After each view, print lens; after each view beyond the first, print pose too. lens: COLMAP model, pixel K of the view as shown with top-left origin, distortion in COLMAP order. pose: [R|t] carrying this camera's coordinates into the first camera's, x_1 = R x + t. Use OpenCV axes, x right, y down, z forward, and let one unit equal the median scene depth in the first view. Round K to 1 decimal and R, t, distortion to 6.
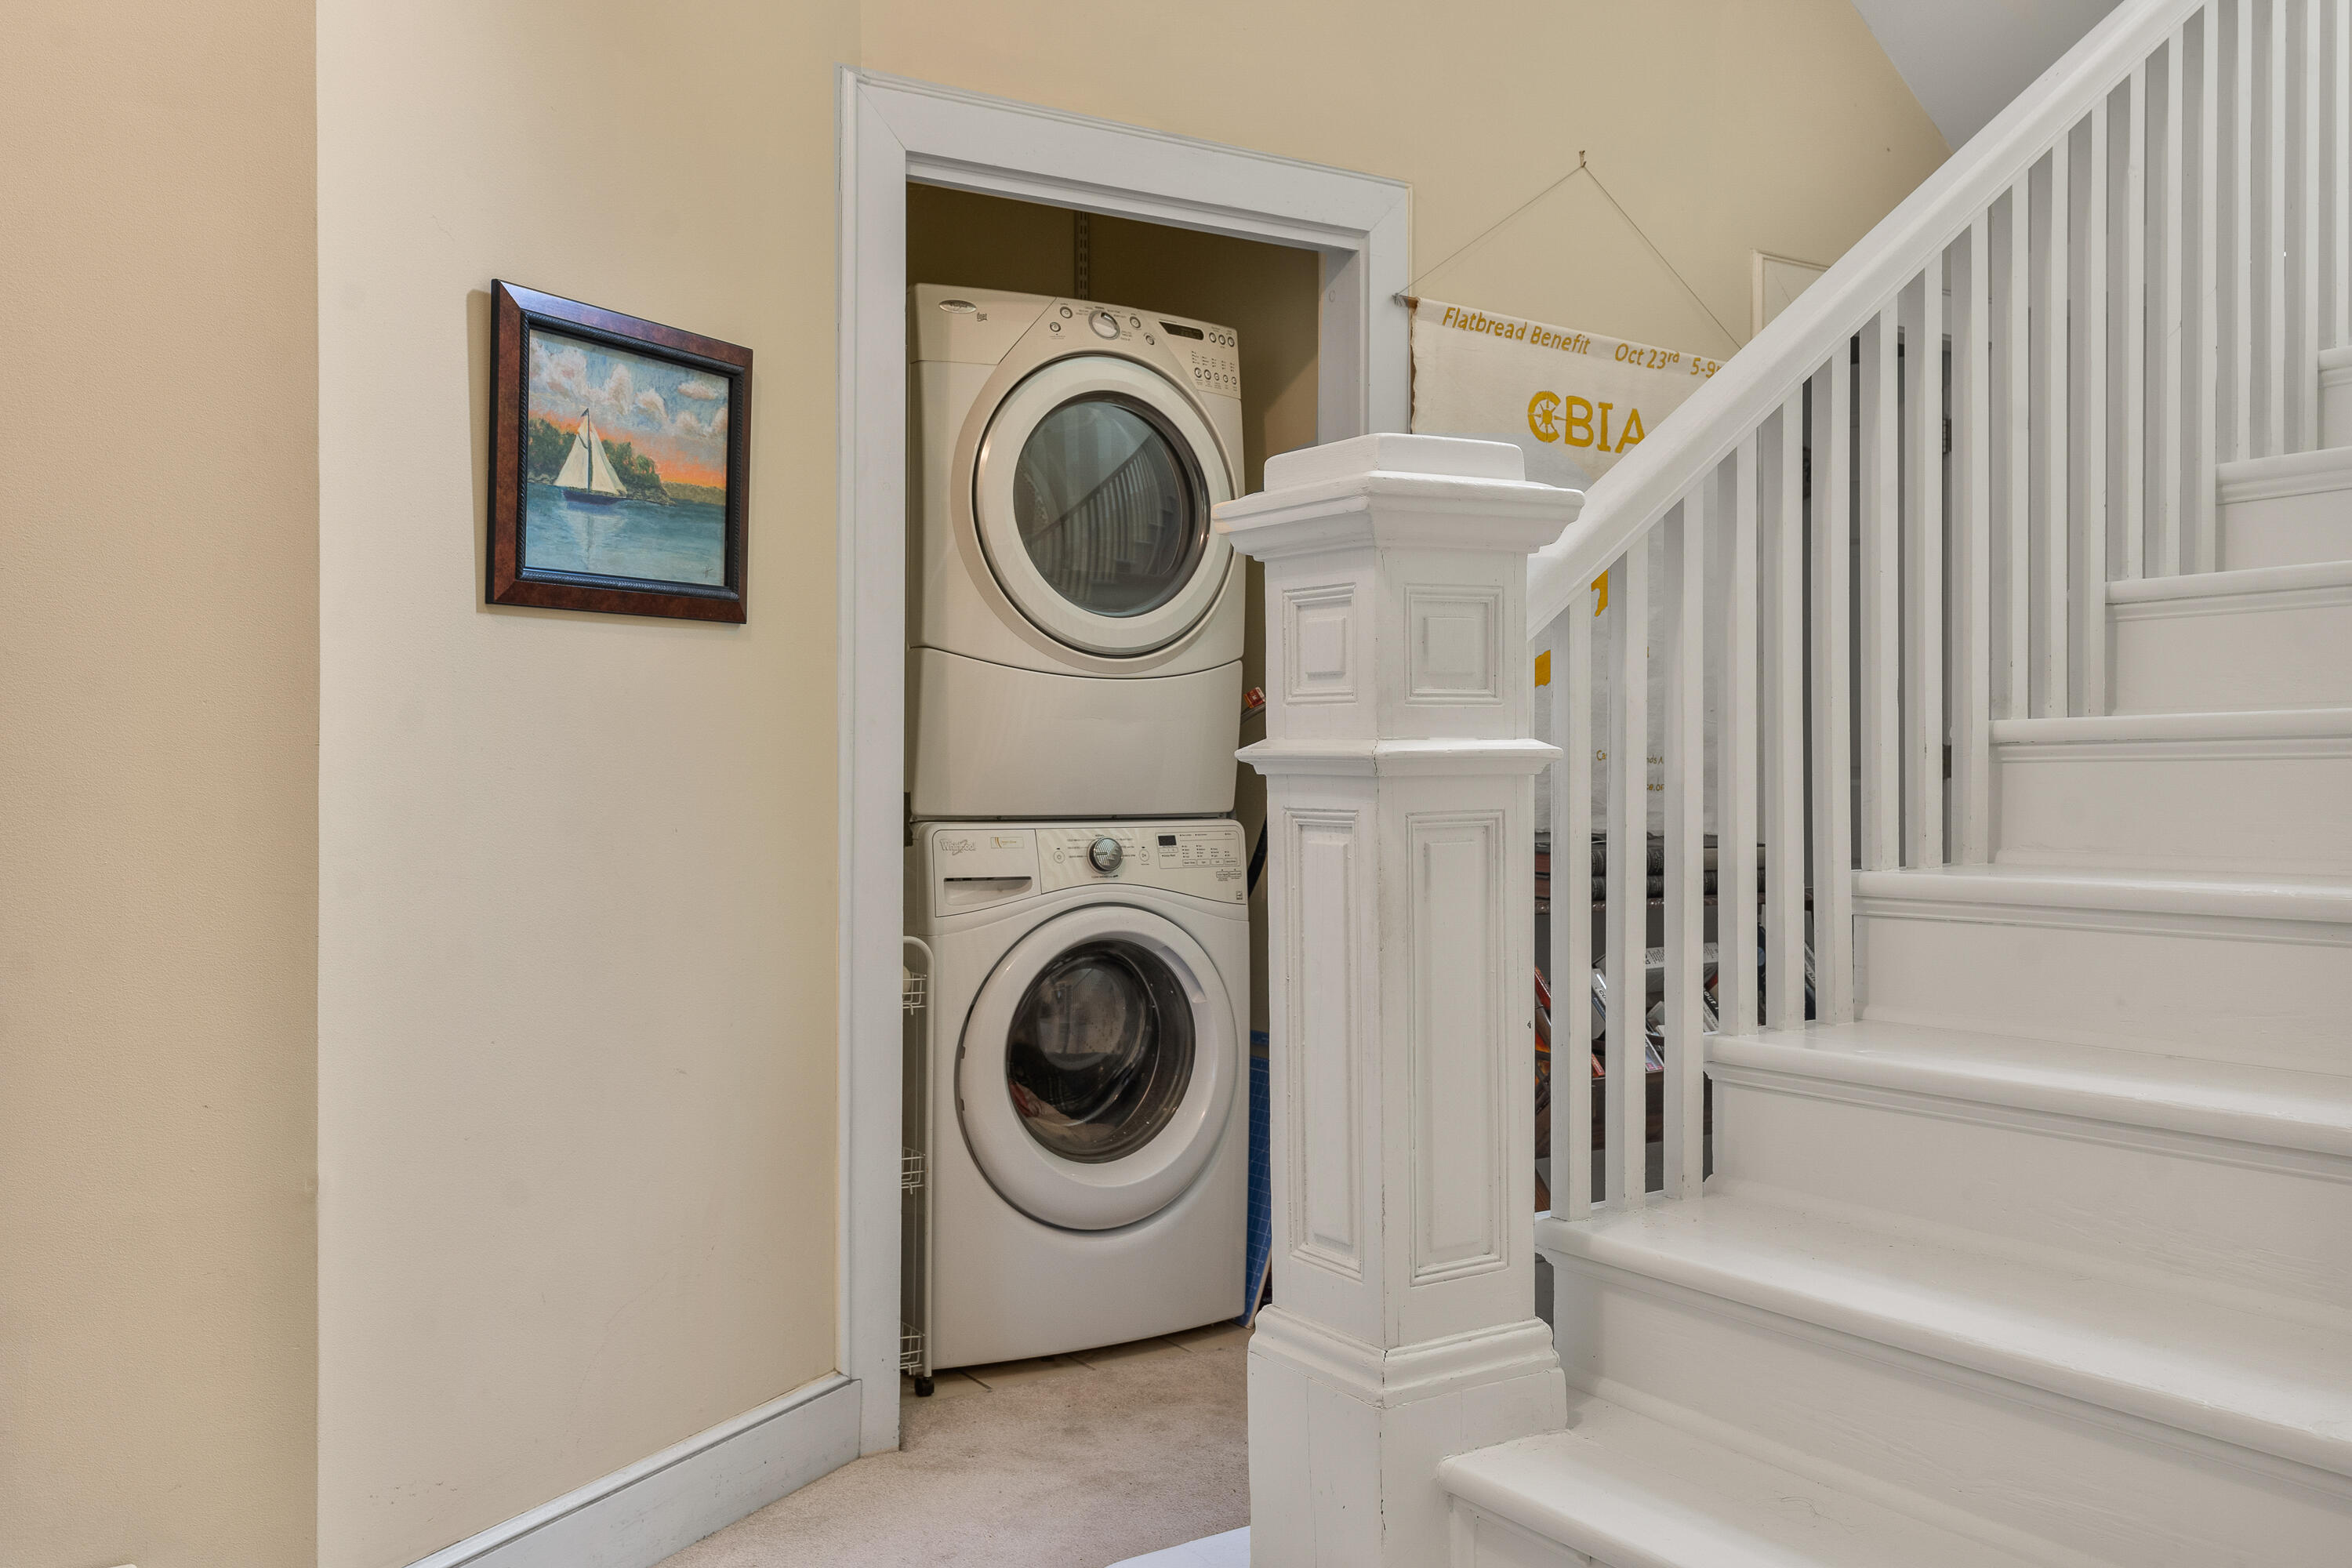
lens RADIAL K [[2028.4, 0, 1173.2], [0, 2028.4, 772.1], [0, 0, 1]] dist [0.003239, 0.006742]
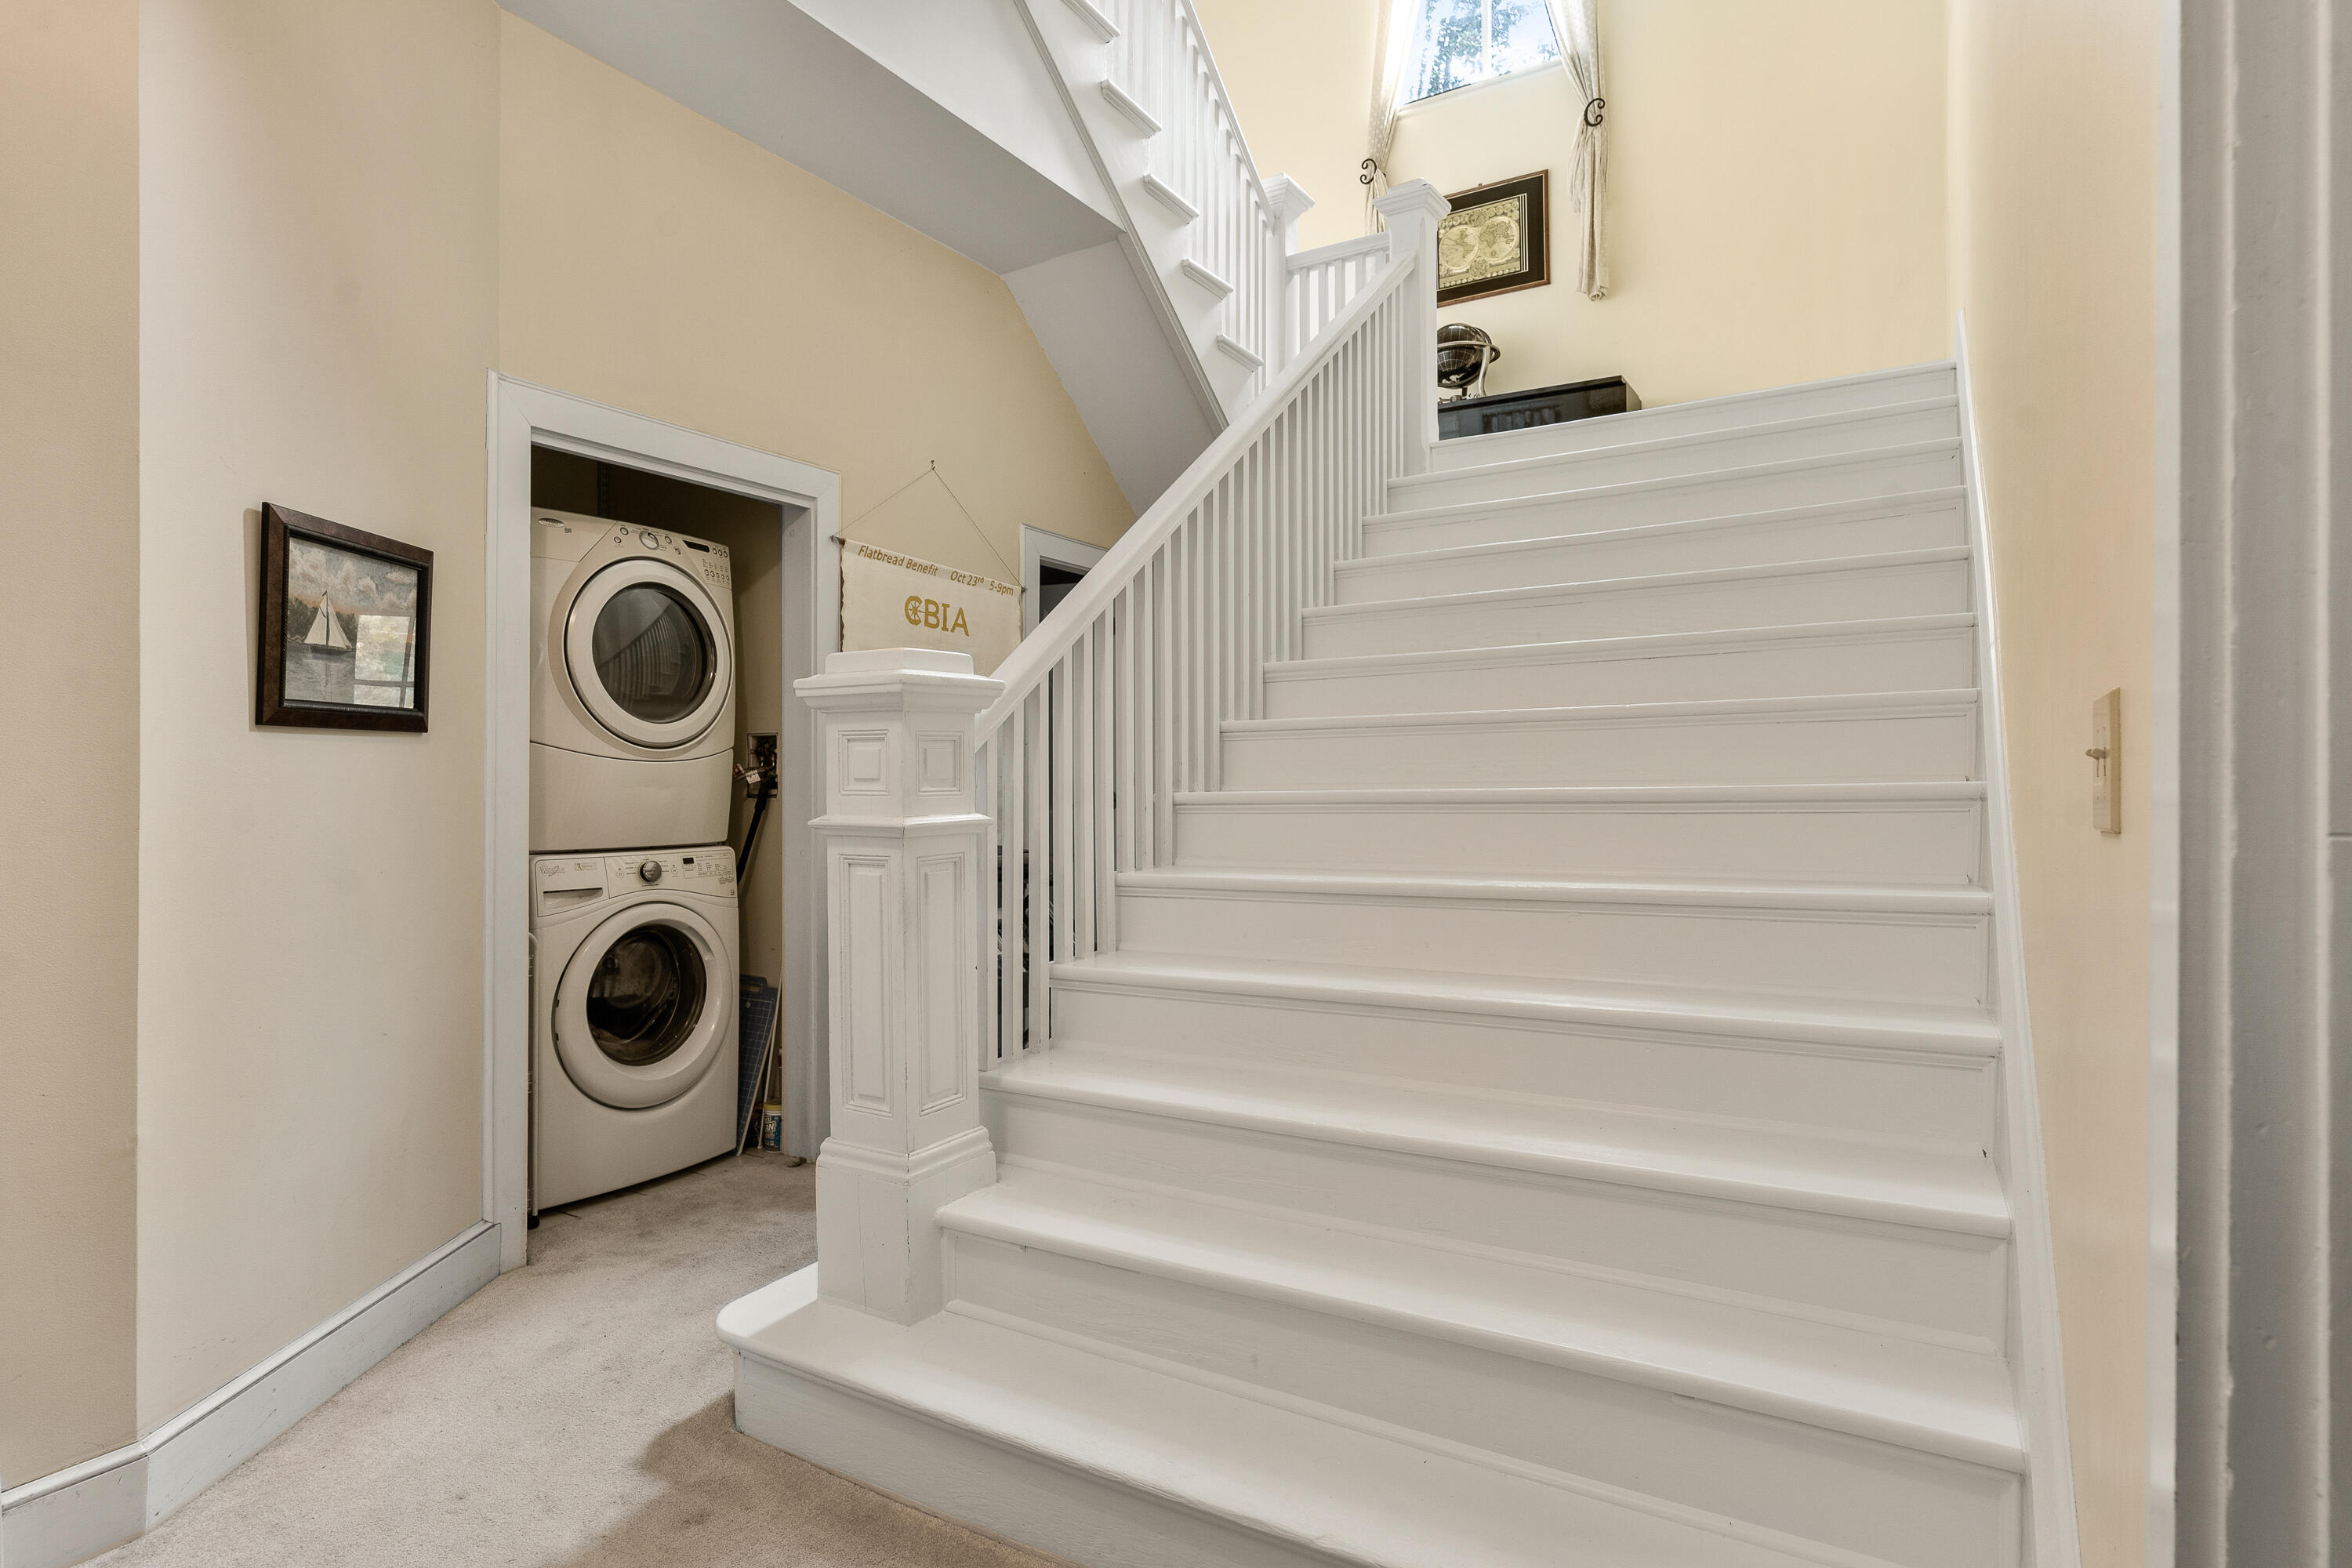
lens RADIAL K [[1229.0, 0, 1176.0], [0, 1229.0, 784.0], [0, 0, 1]] dist [-0.003630, -0.000035]
pose [[0.893832, -0.004319, 0.448381, -0.119792], [0.006185, 0.999977, -0.002697, -0.028446], [-0.448359, 0.005184, 0.893839, -0.062120]]
